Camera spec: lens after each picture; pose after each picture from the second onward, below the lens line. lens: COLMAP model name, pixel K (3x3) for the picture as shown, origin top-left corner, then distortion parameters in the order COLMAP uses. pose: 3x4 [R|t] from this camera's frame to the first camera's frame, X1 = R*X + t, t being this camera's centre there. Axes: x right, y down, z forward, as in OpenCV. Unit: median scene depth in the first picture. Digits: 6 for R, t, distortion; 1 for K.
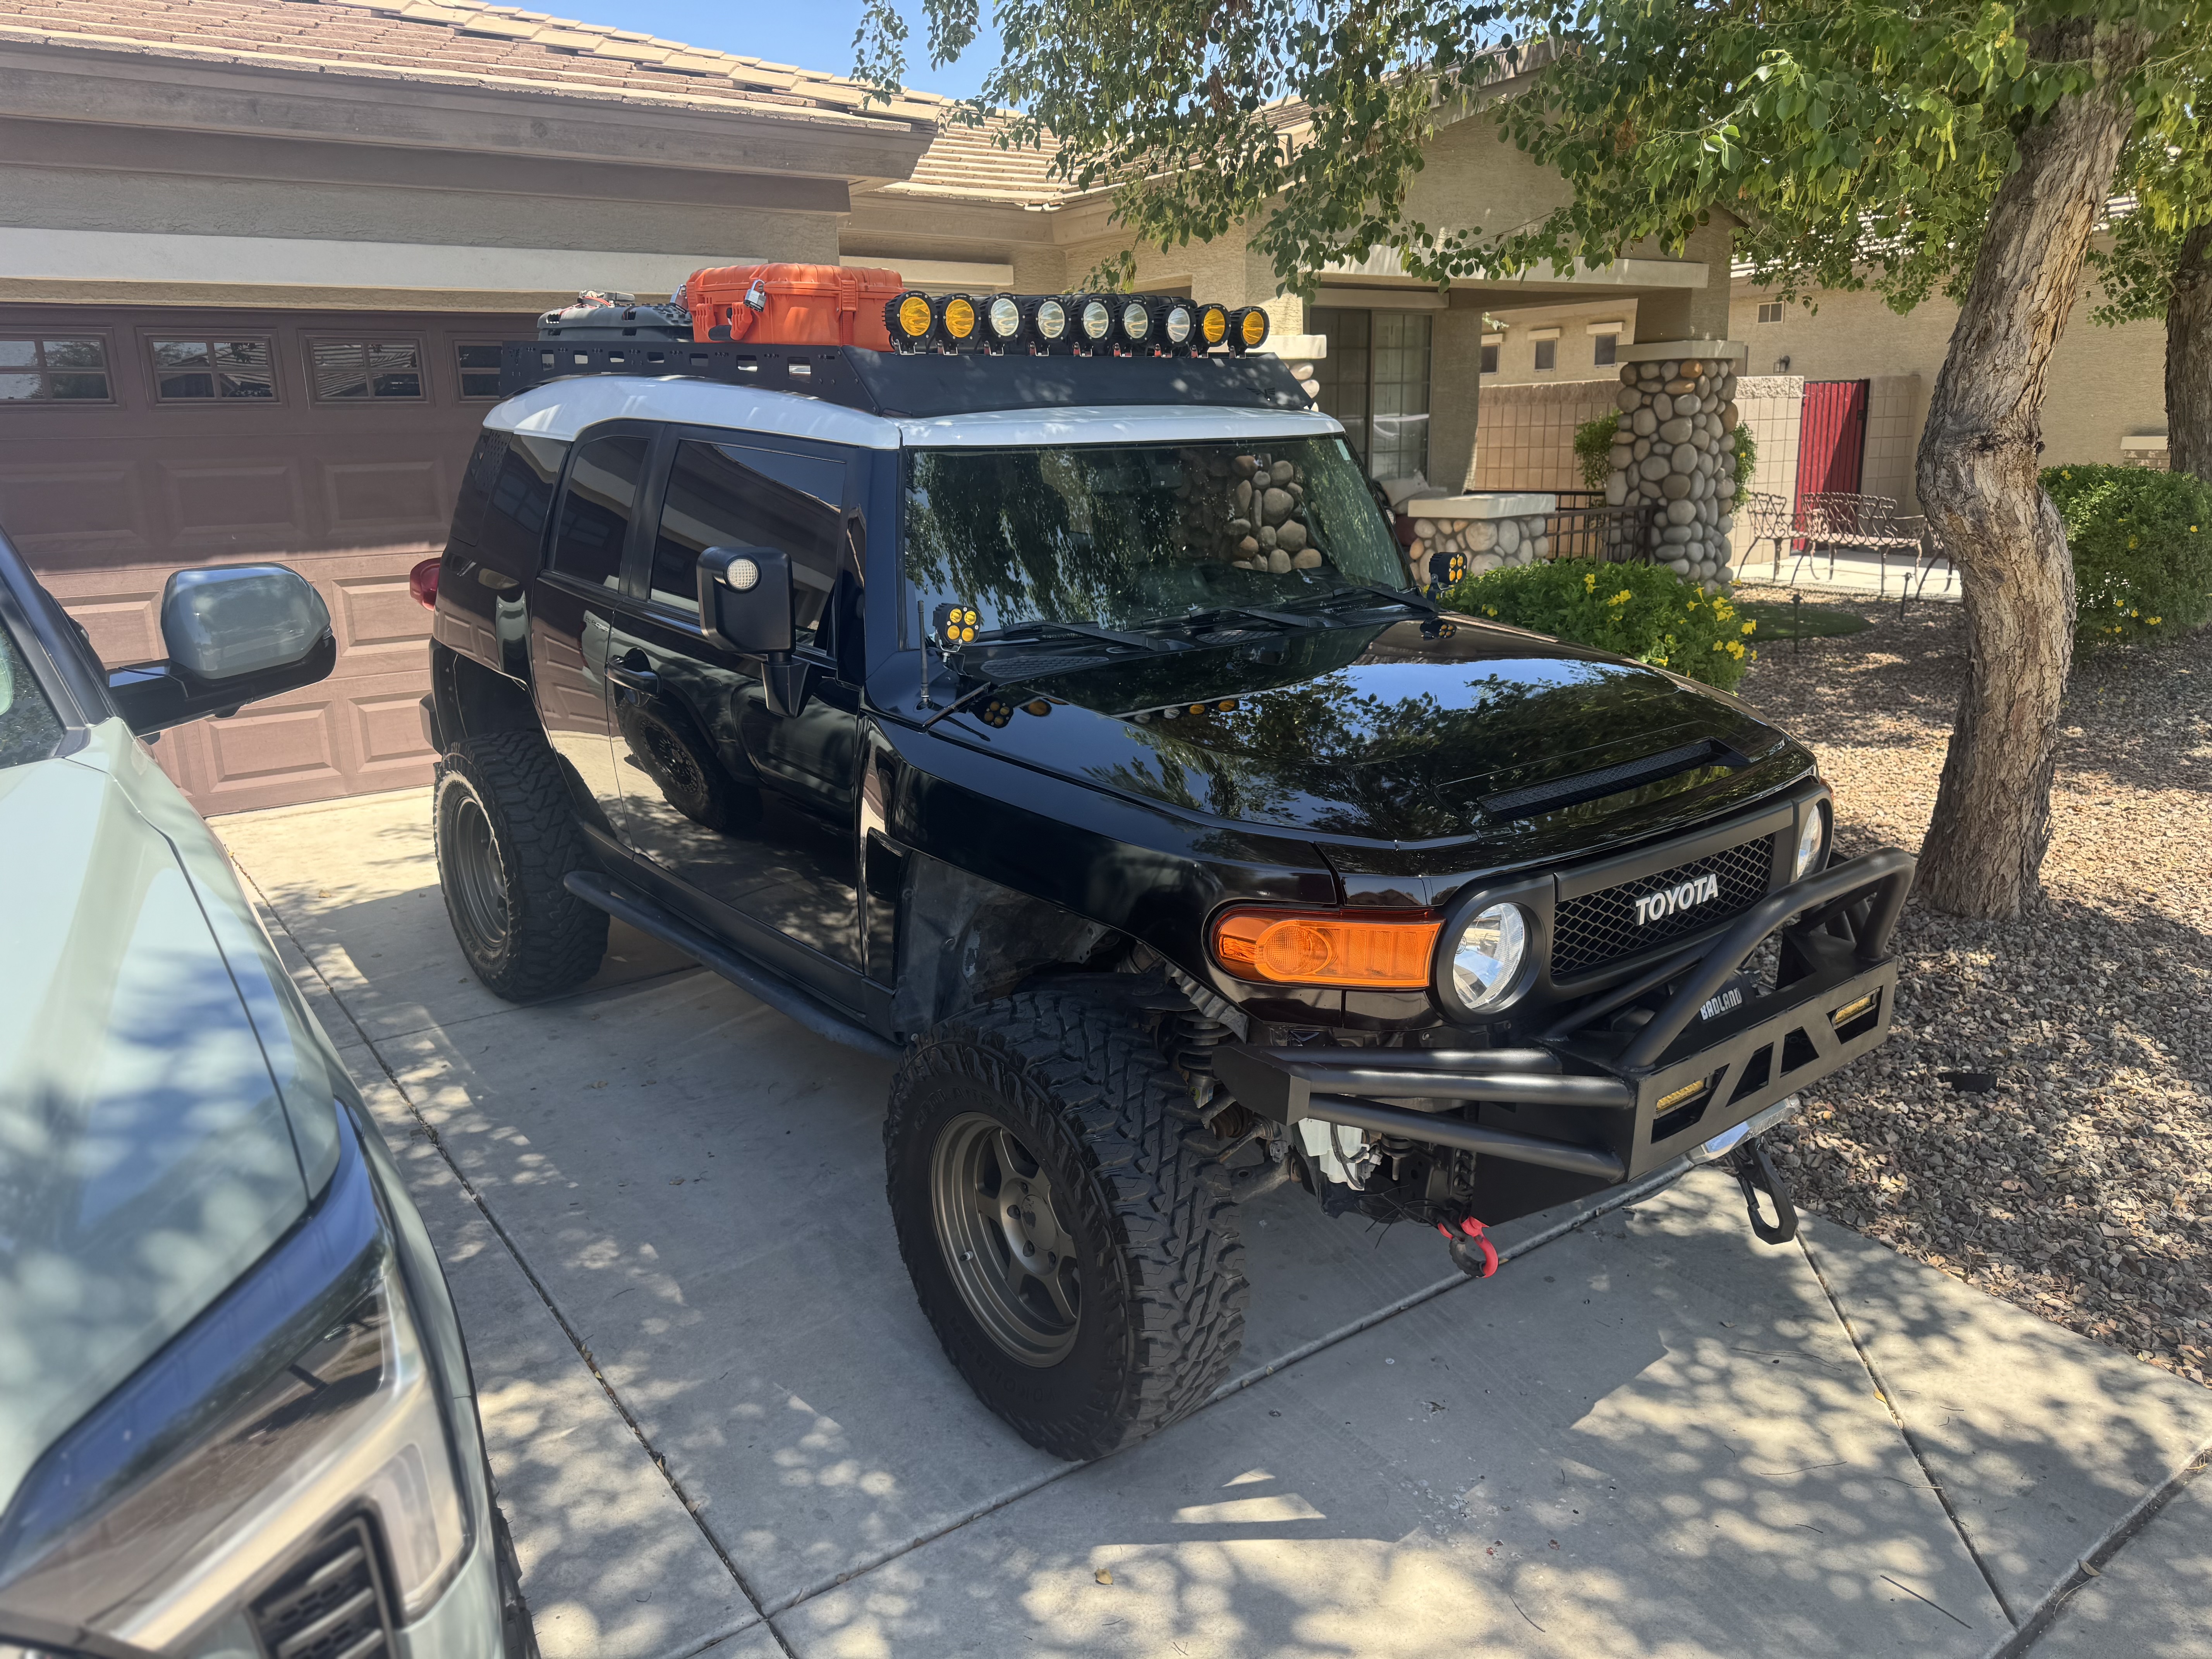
lens RADIAL K [[1560.4, 0, 1094.0], [0, 1560.4, 834.7], [0, 0, 1]] dist [0.028140, -0.033620]
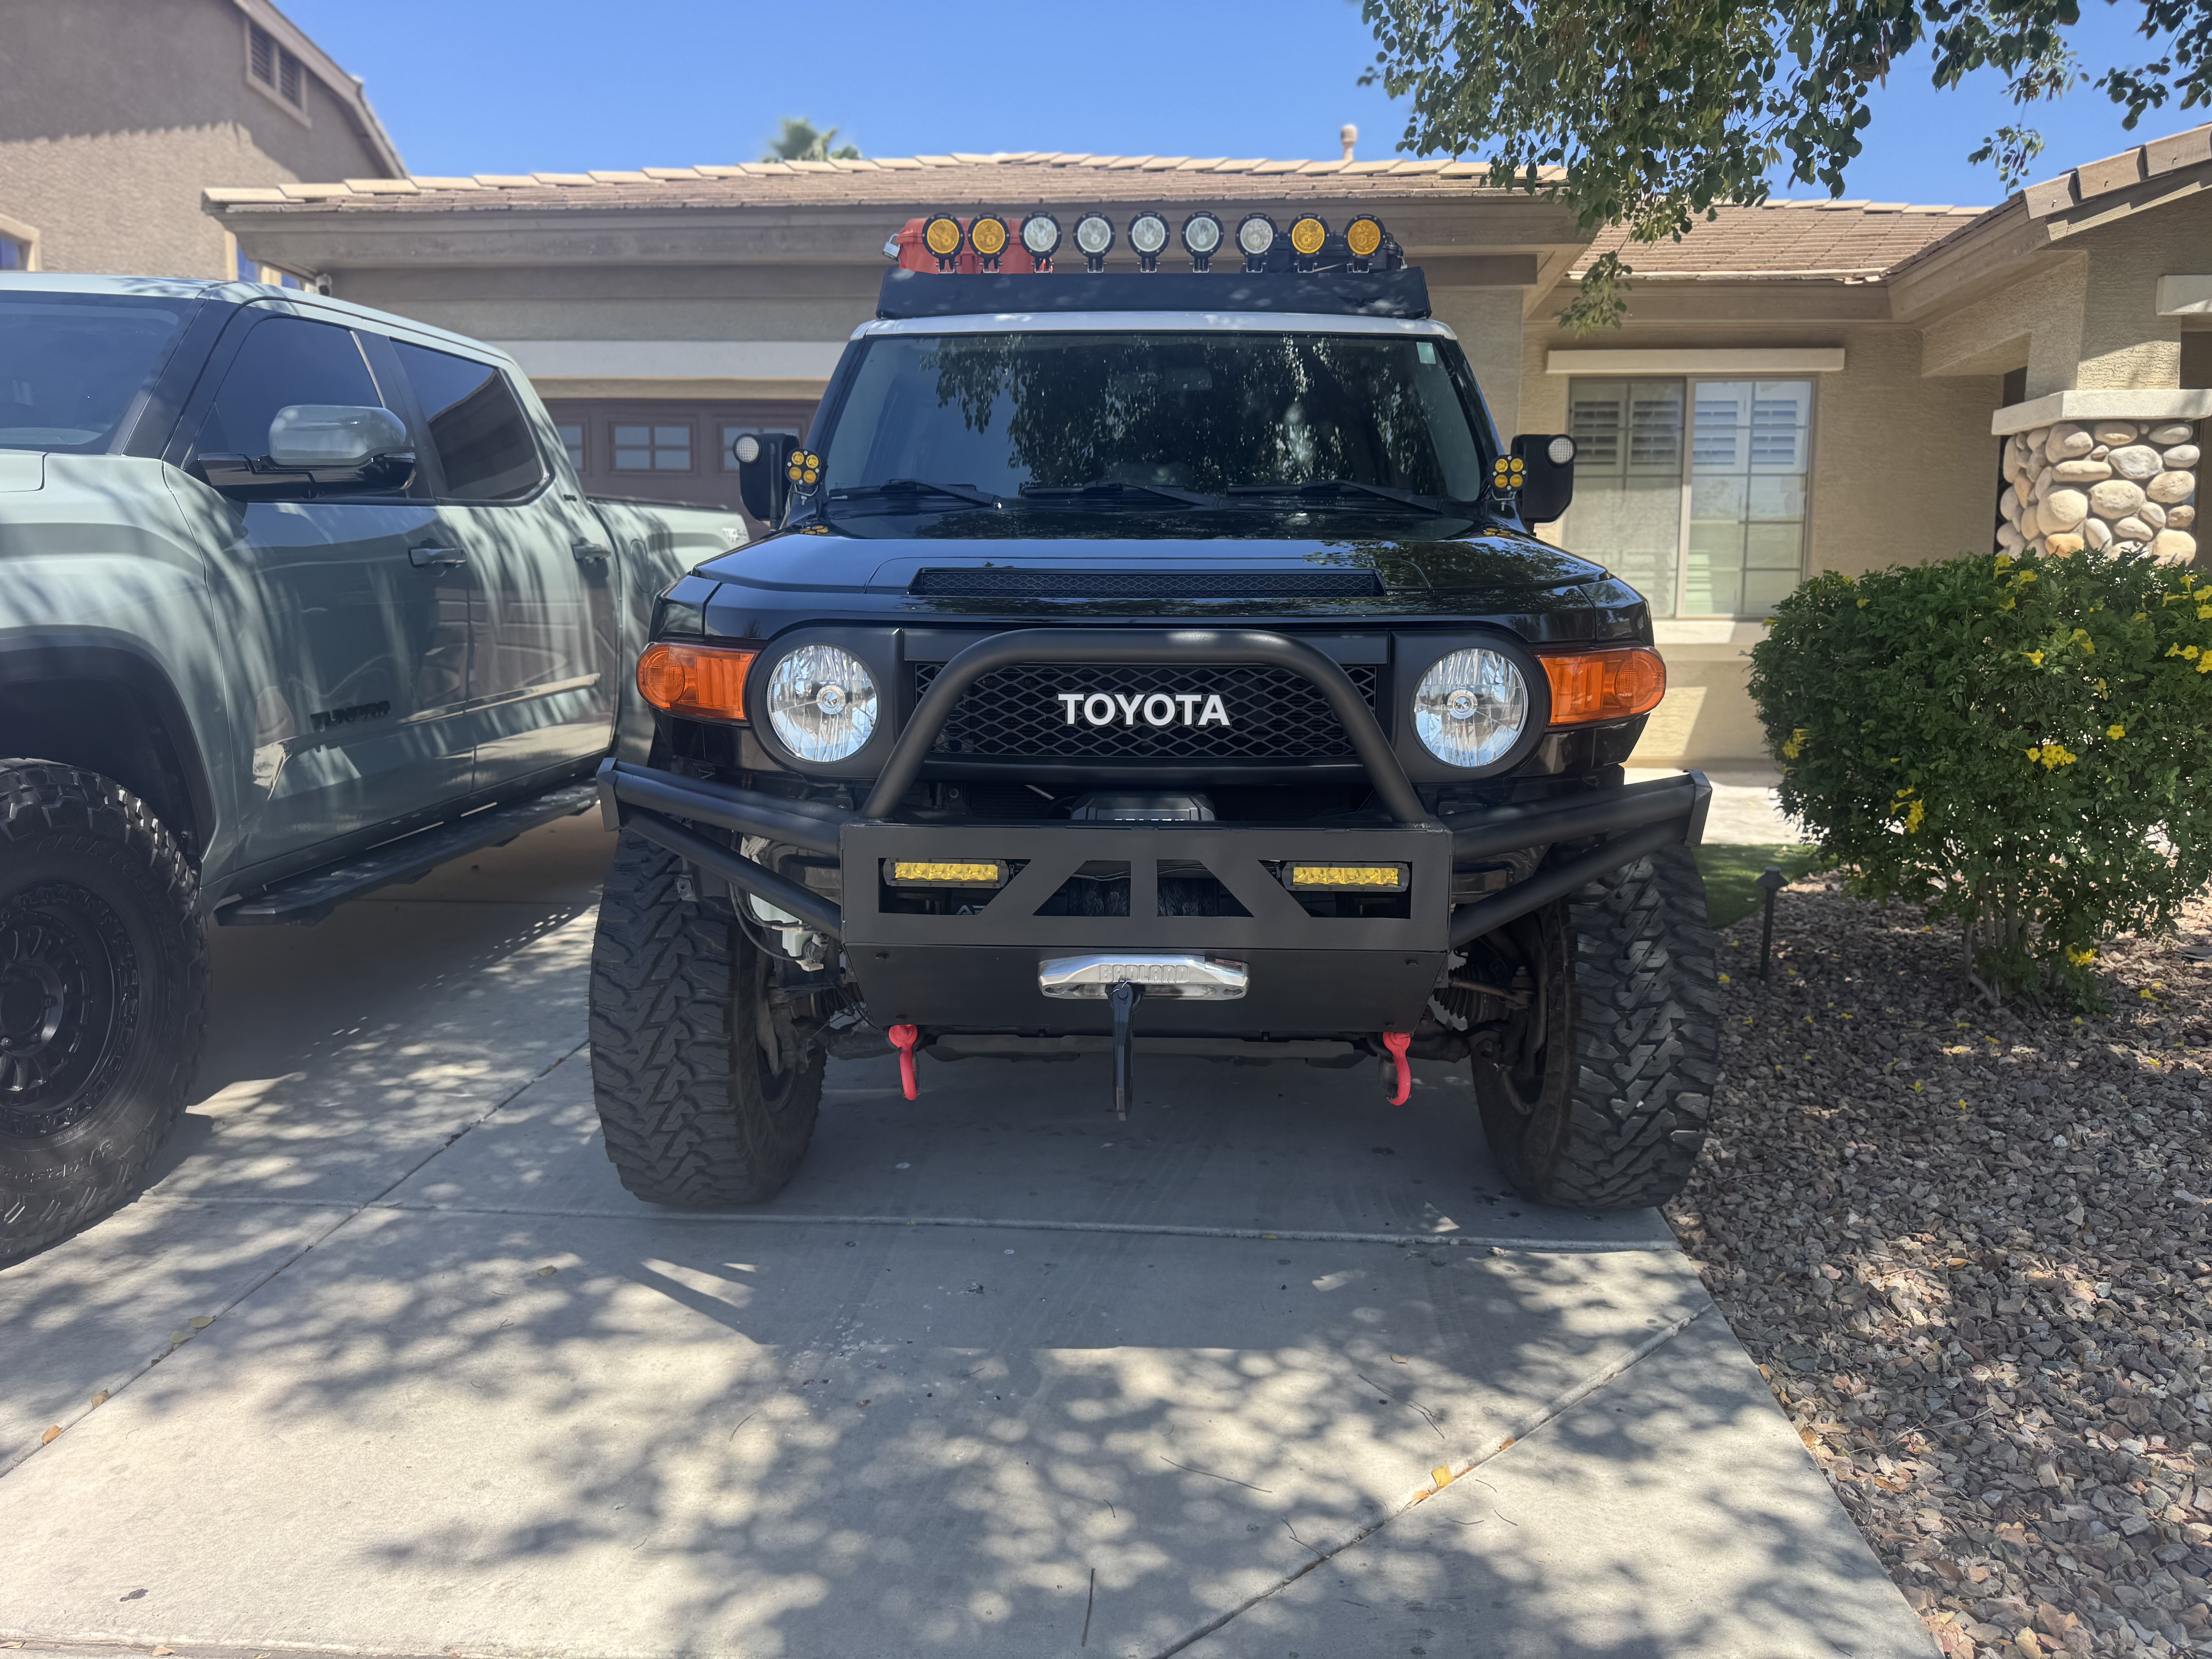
lens RADIAL K [[1560.4, 0, 1108.1], [0, 1560.4, 806.3], [0, 0, 1]] dist [0.028140, -0.033620]
pose [[0.761386, 0.101559, -0.640294, 0.541322], [-0.189841, 0.979287, -0.070415, 0.093008], [0.619880, 0.175167, 0.764895, 0.207630]]
